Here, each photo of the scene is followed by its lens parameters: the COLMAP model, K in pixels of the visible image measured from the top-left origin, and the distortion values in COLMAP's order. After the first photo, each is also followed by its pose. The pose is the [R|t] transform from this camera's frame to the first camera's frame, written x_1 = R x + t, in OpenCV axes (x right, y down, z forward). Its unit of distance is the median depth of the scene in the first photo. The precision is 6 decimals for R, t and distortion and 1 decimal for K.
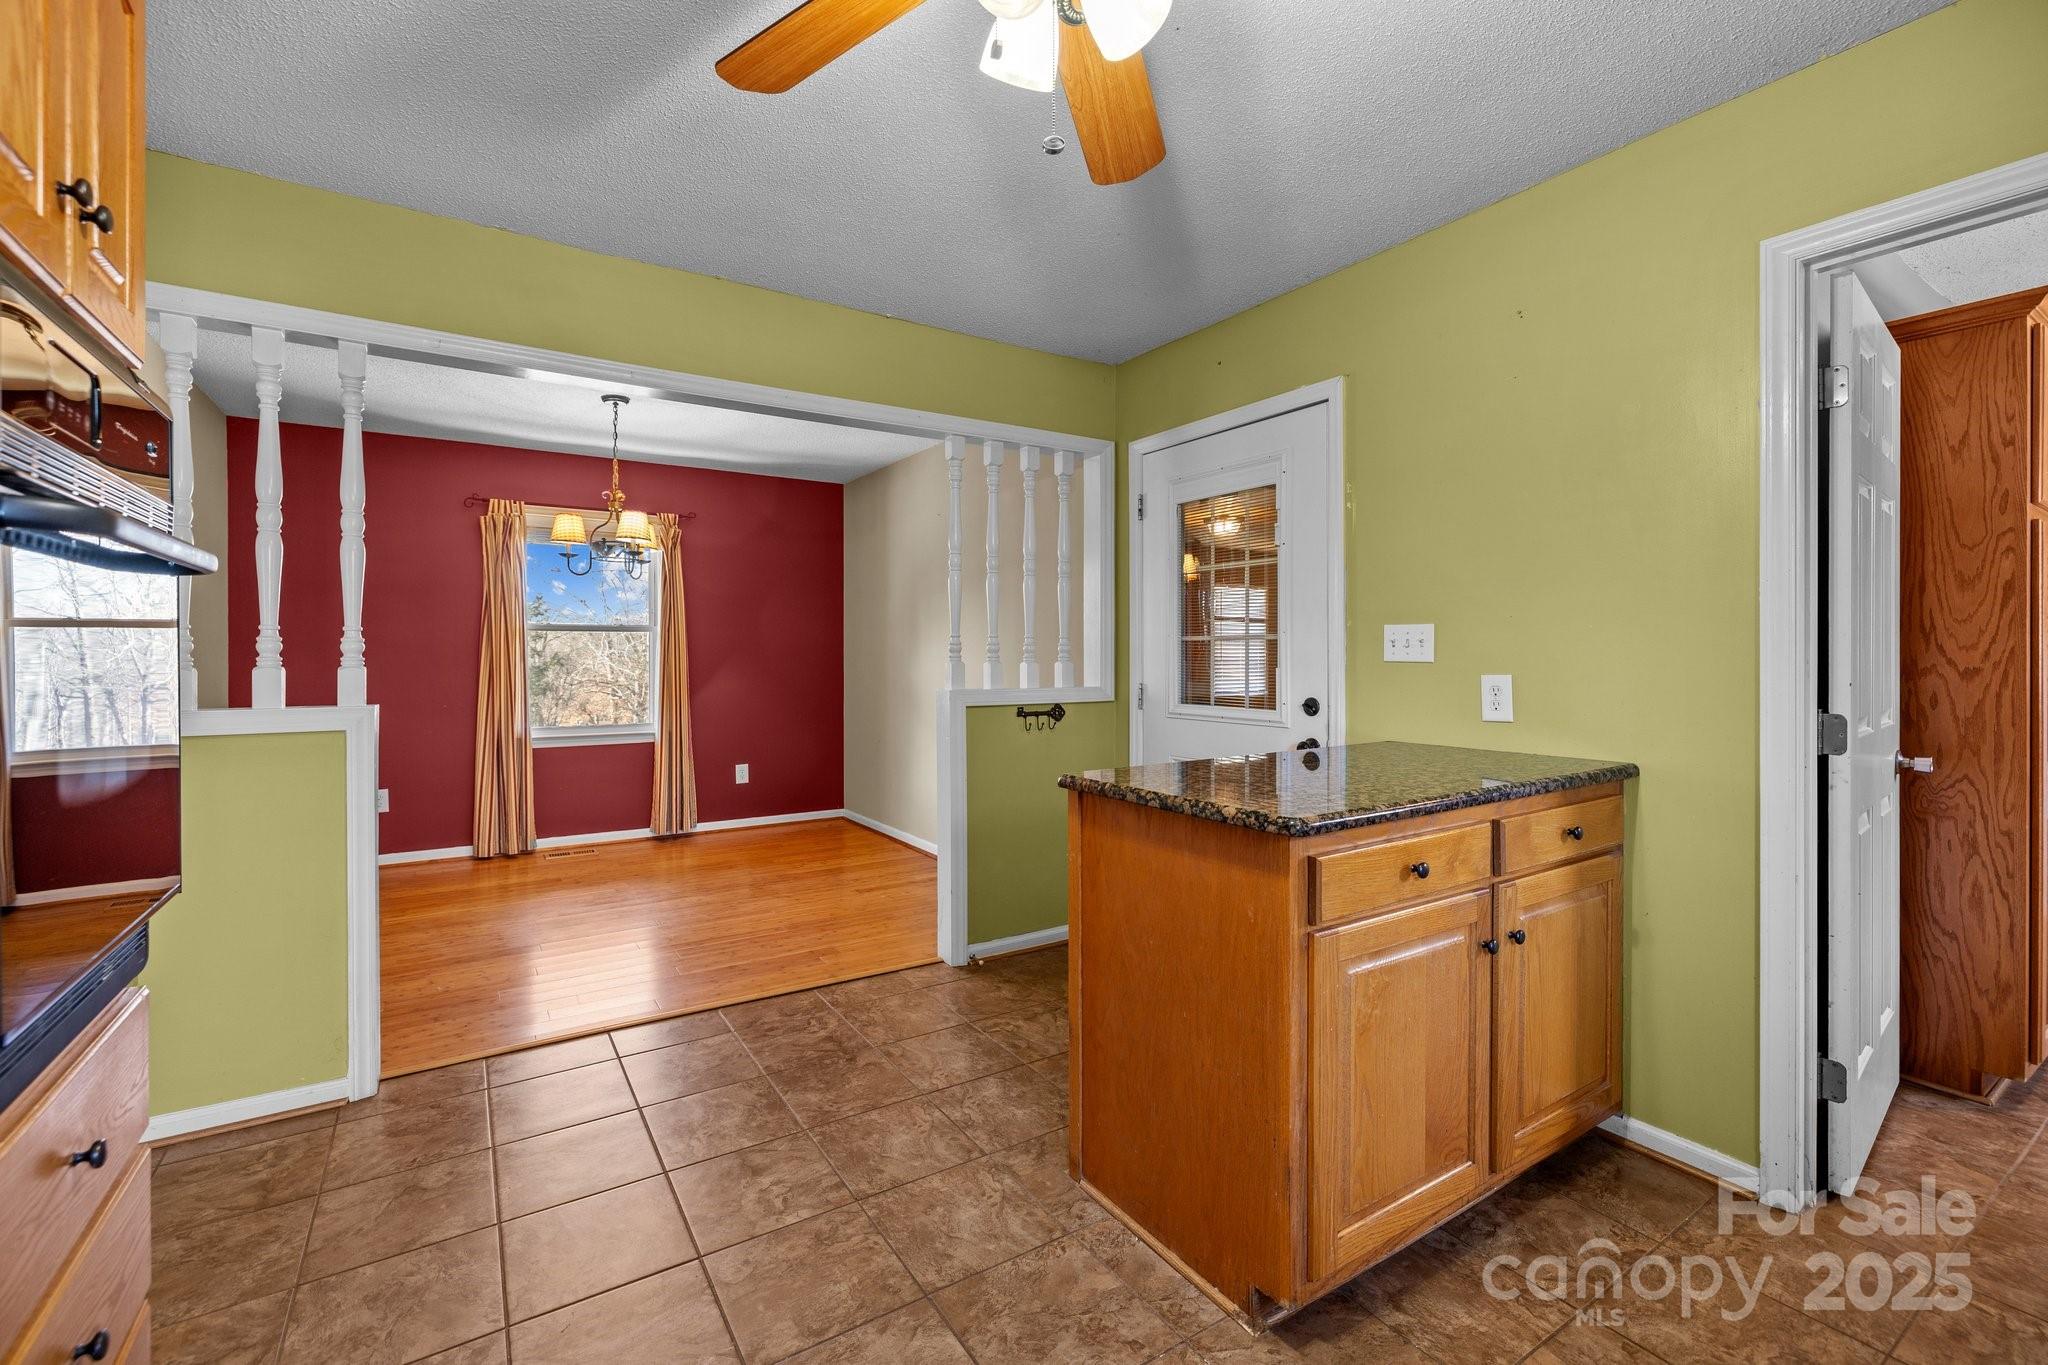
lens RADIAL K [[867.3, 0, 1013.5], [0, 867.3, 654.4], [0, 0, 1]] dist [0.000357, 0.000797]
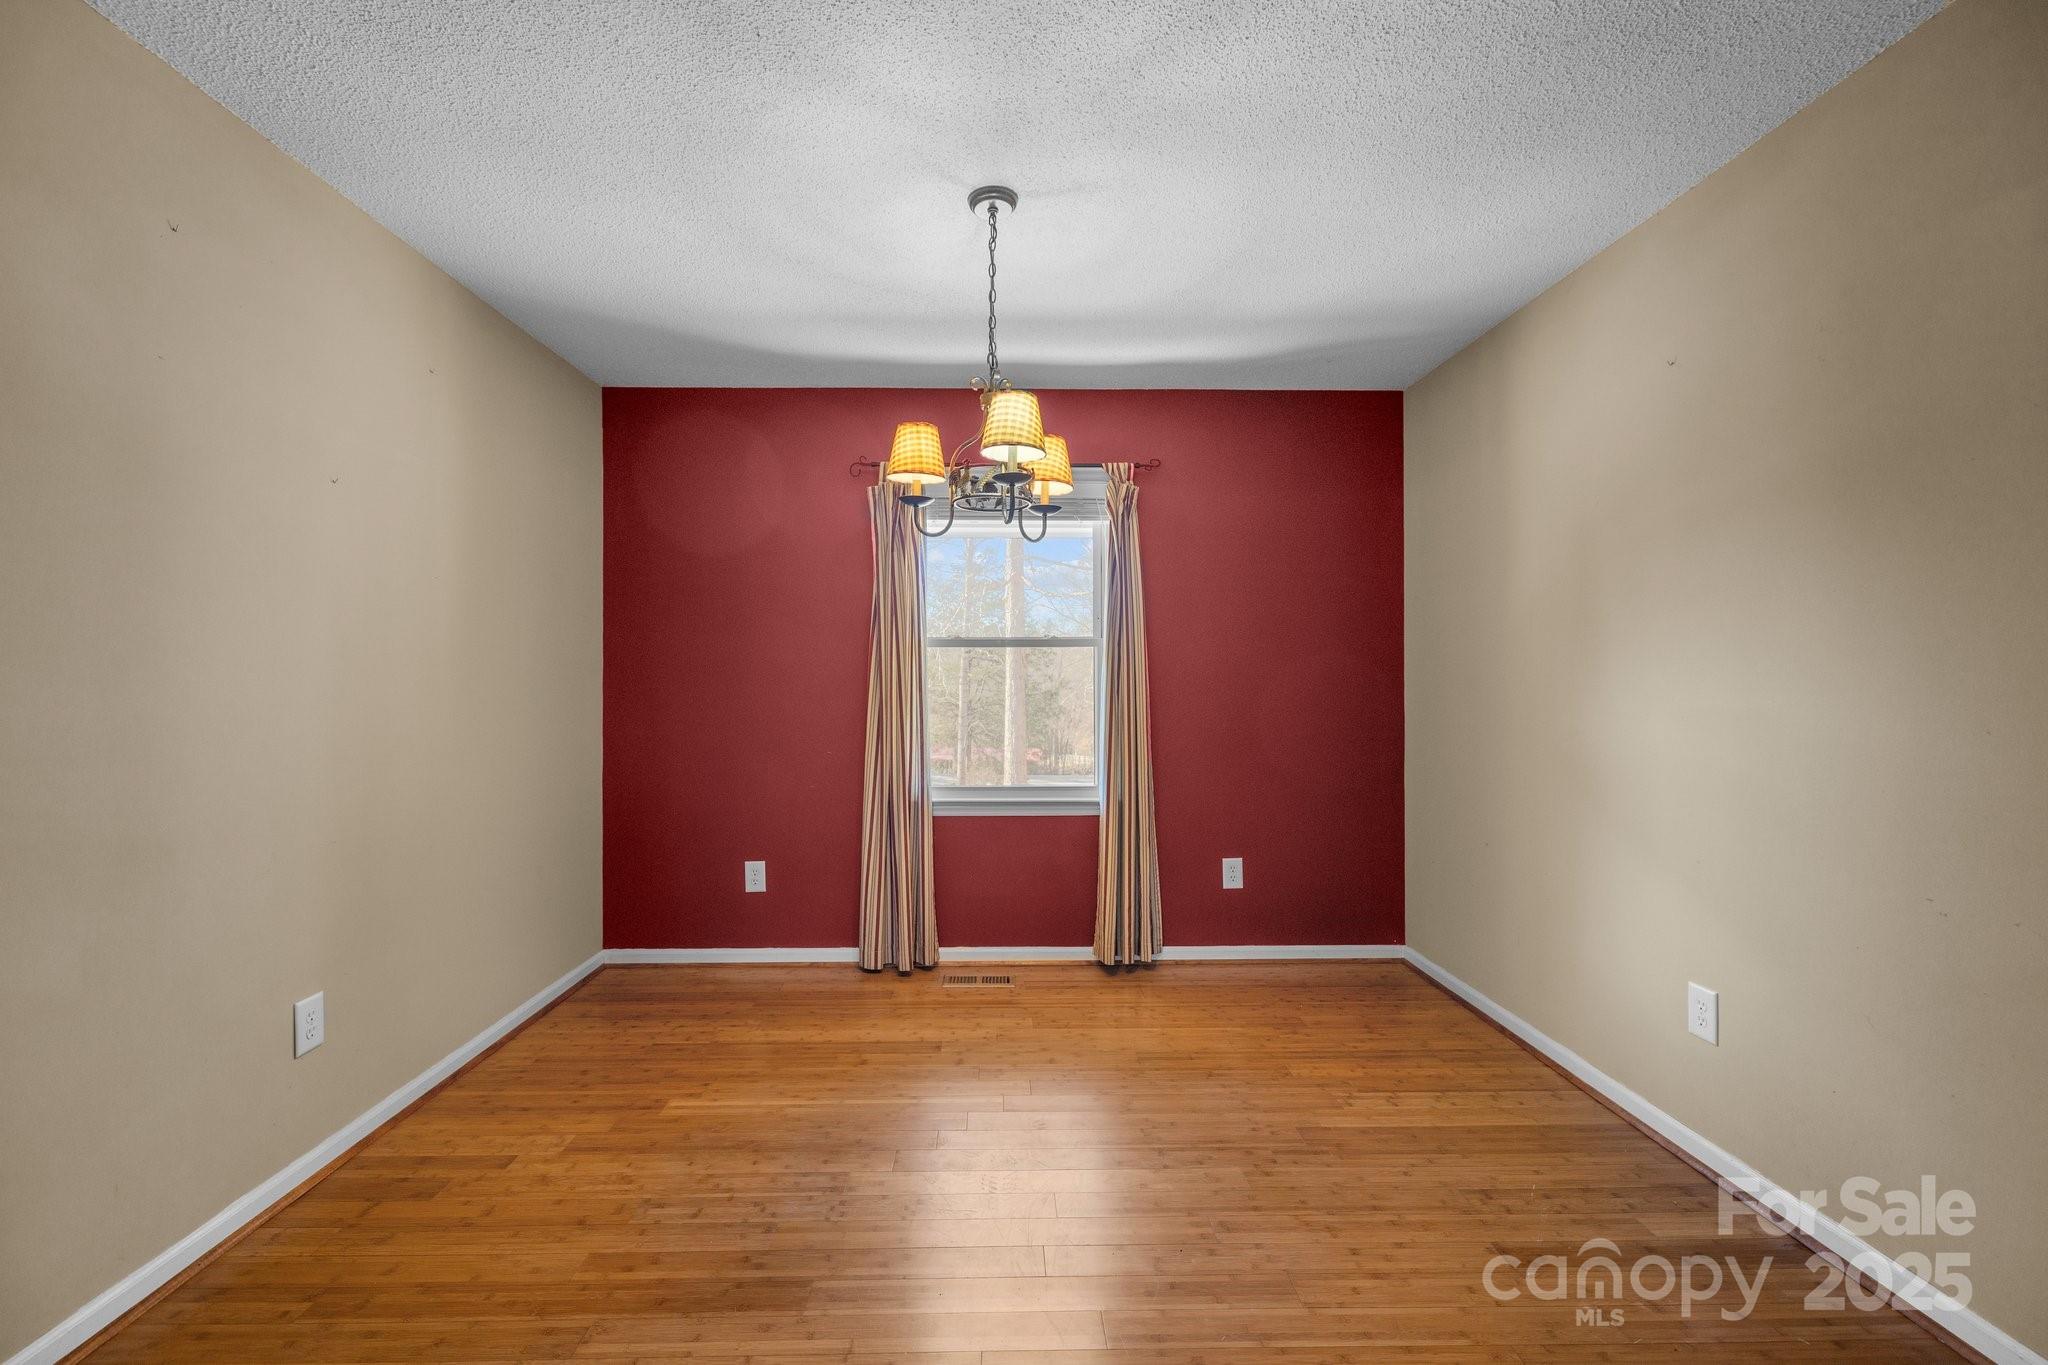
lens RADIAL K [[906.5, 0, 987.2], [0, 906.5, 678.3], [0, 0, 1]] dist [0.001646, 0.000077]
pose [[0.841268, -0.000308, -0.540617, -0.127721], [-0.000190, 1.000000, -0.000866, -0.001331], [0.540618, 0.000831, 0.841268, 0.418306]]
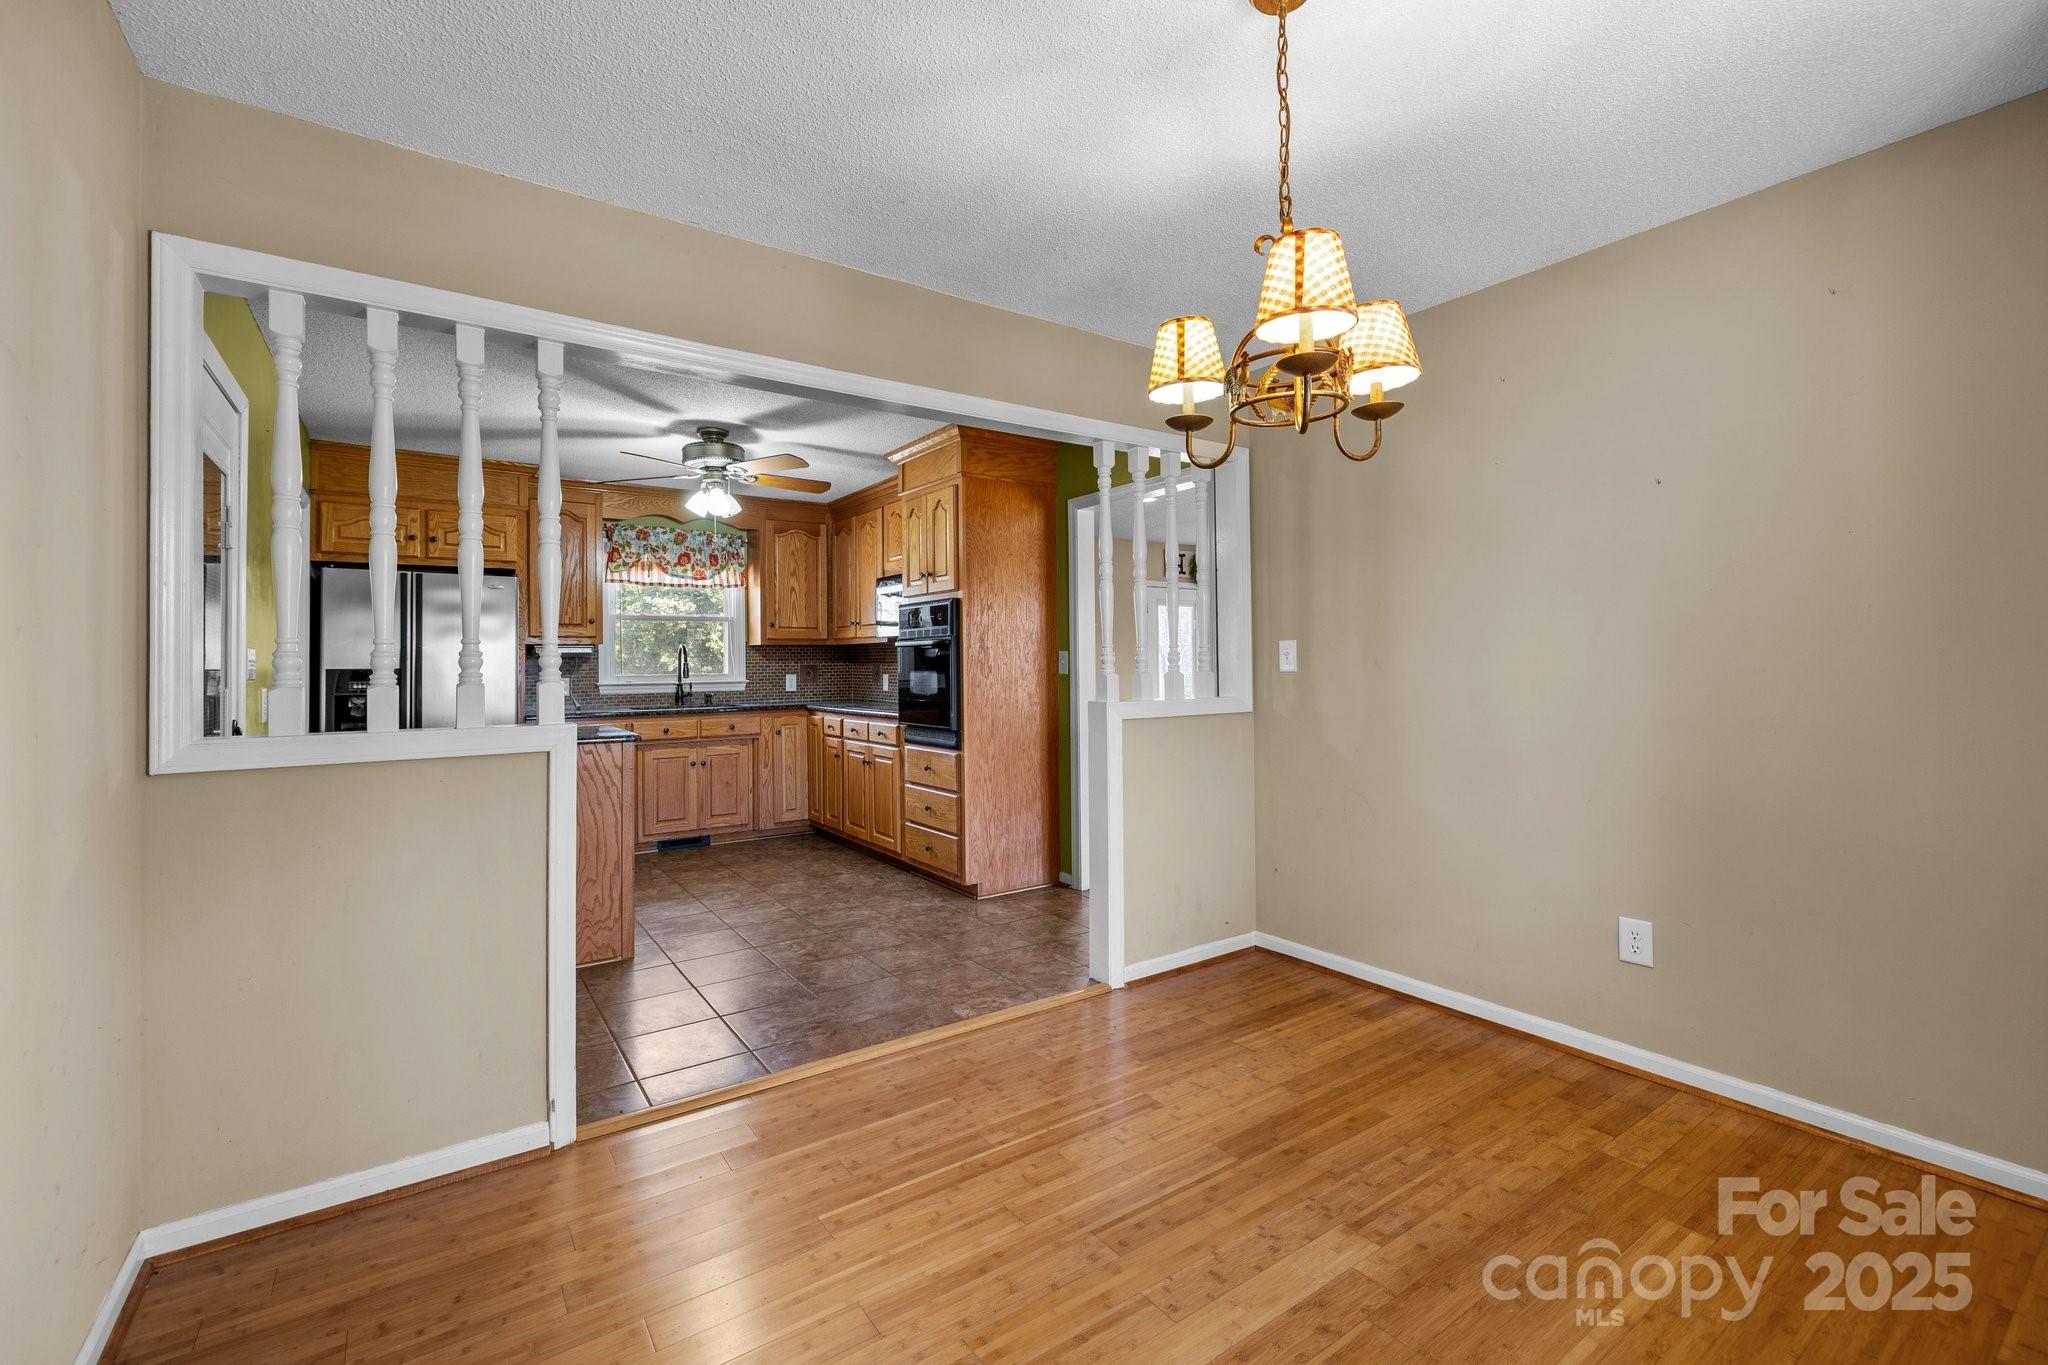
lens RADIAL K [[884.6, 0, 1029.1], [0, 884.6, 655.6], [0, 0, 1]] dist [-0.000594, -0.000209]
pose [[-0.999156, 0.010961, -0.039590, -0.262329], [0.011186, 0.999922, -0.005477, -0.003119], [0.039527, -0.005916, -0.999201, 1.088676]]
